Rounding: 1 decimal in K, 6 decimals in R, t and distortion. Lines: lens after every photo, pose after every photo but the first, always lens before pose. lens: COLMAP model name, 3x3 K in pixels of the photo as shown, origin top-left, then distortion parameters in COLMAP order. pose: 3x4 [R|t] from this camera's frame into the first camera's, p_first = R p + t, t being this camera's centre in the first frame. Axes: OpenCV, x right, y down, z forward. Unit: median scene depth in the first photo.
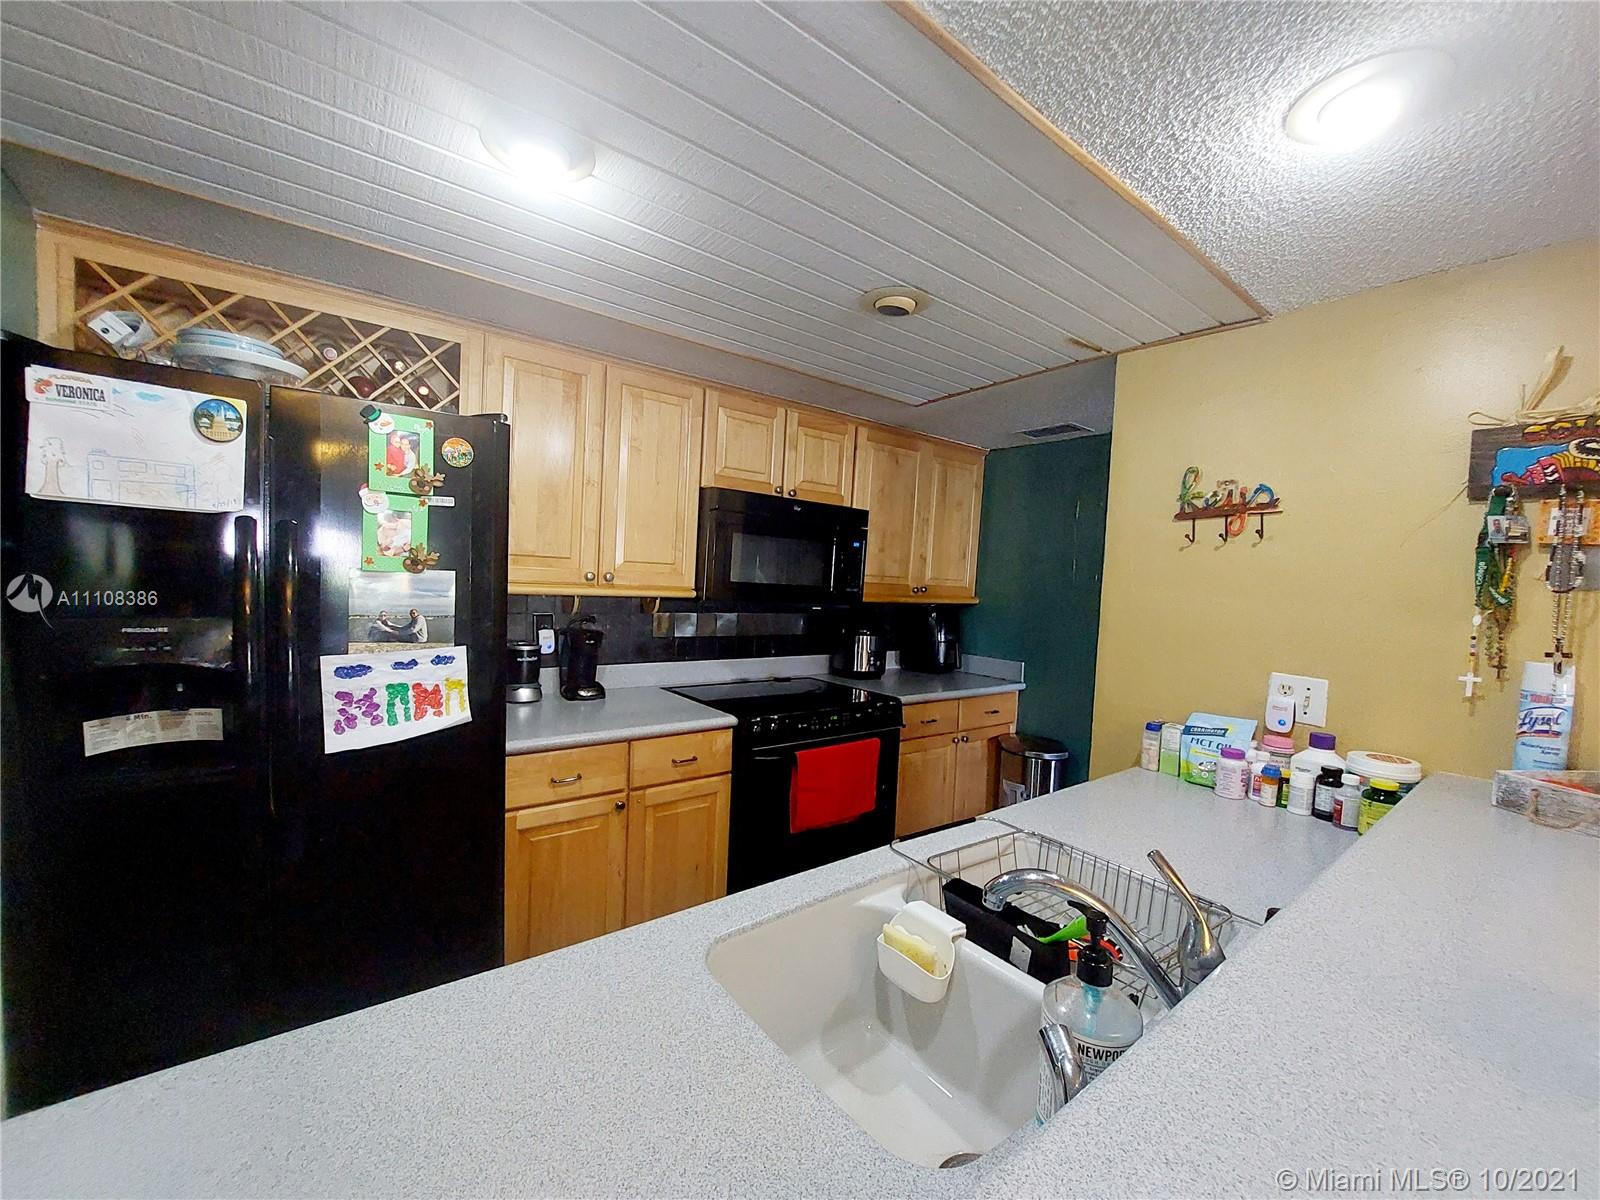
lens RADIAL K [[647.9, 0, 797.6], [0, 647.9, 601.9], [0, 0, 1]] dist [-0.001909, -0.000057]
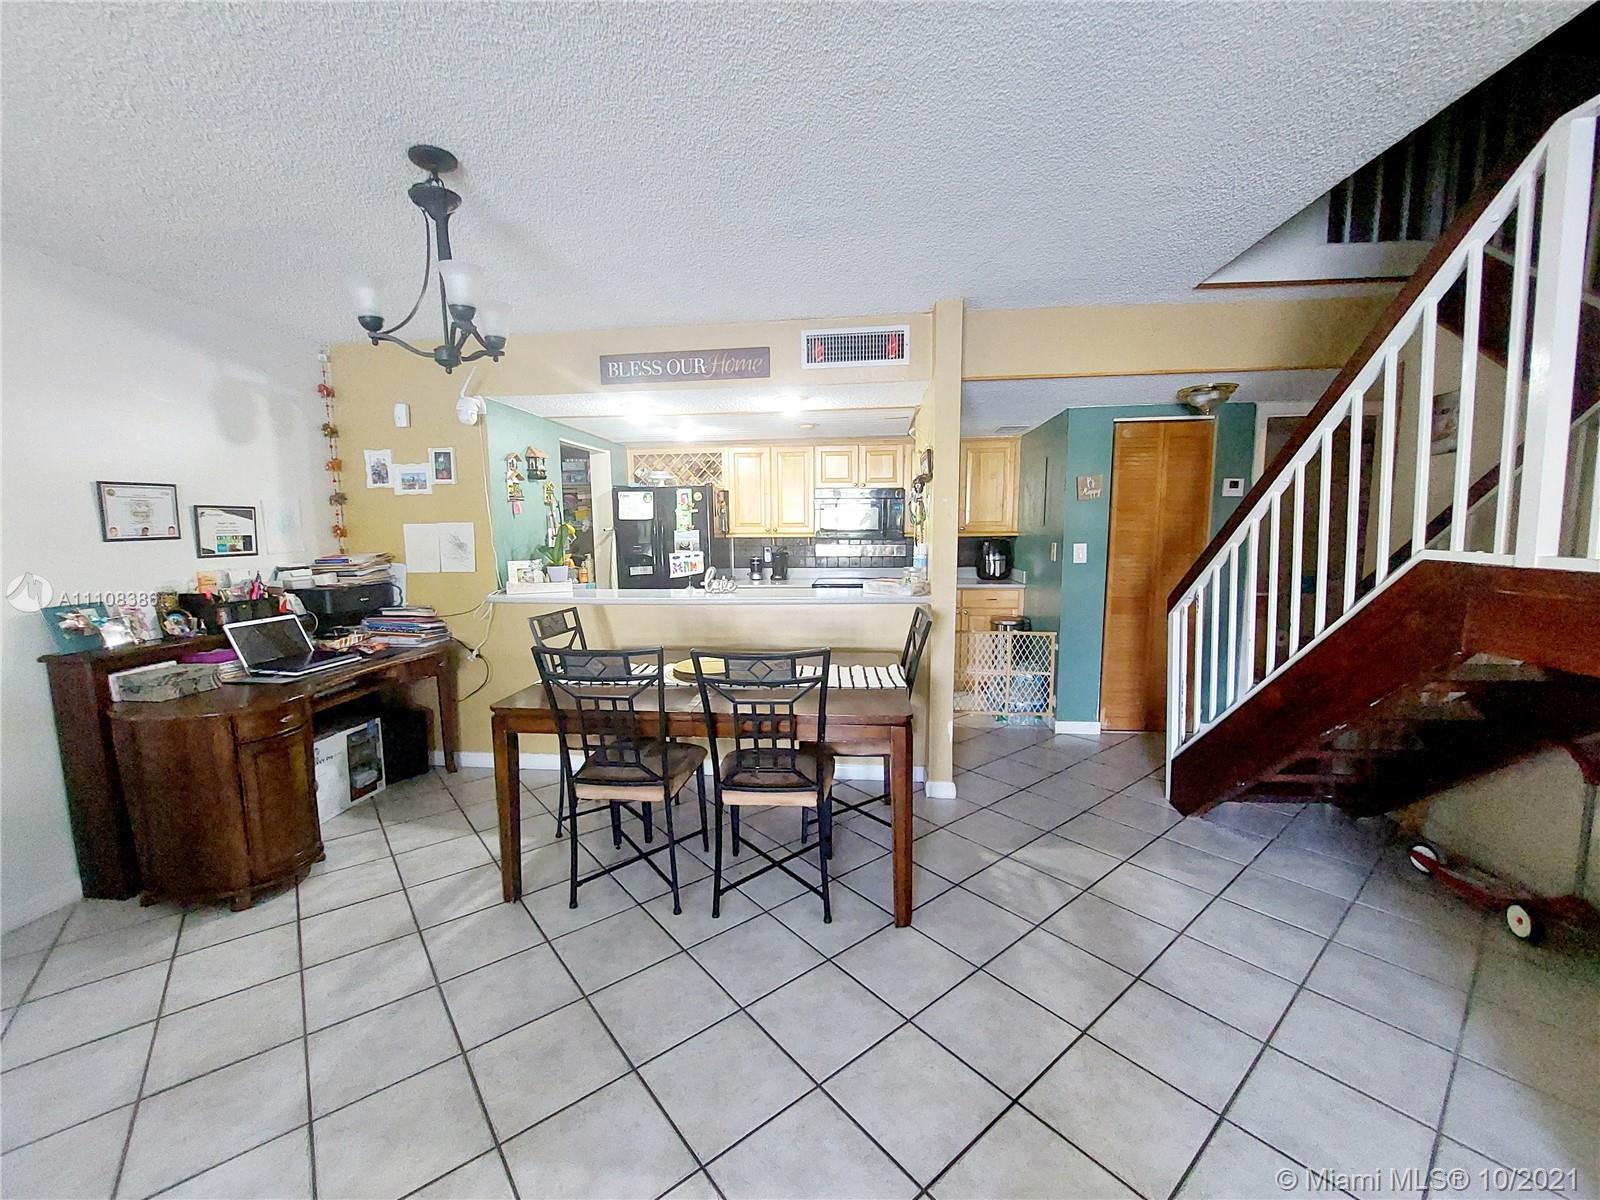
lens RADIAL K [[647.9, 0, 798.1], [0, 647.9, 591.3], [0, 0, 1]] dist [-0.001909, -0.000057]
pose [[0.740955, 0.017369, -0.671330, 2.281411], [0.017670, 0.998815, 0.045344, 0.135809], [0.671322, -0.045461, 0.739770, -1.280736]]
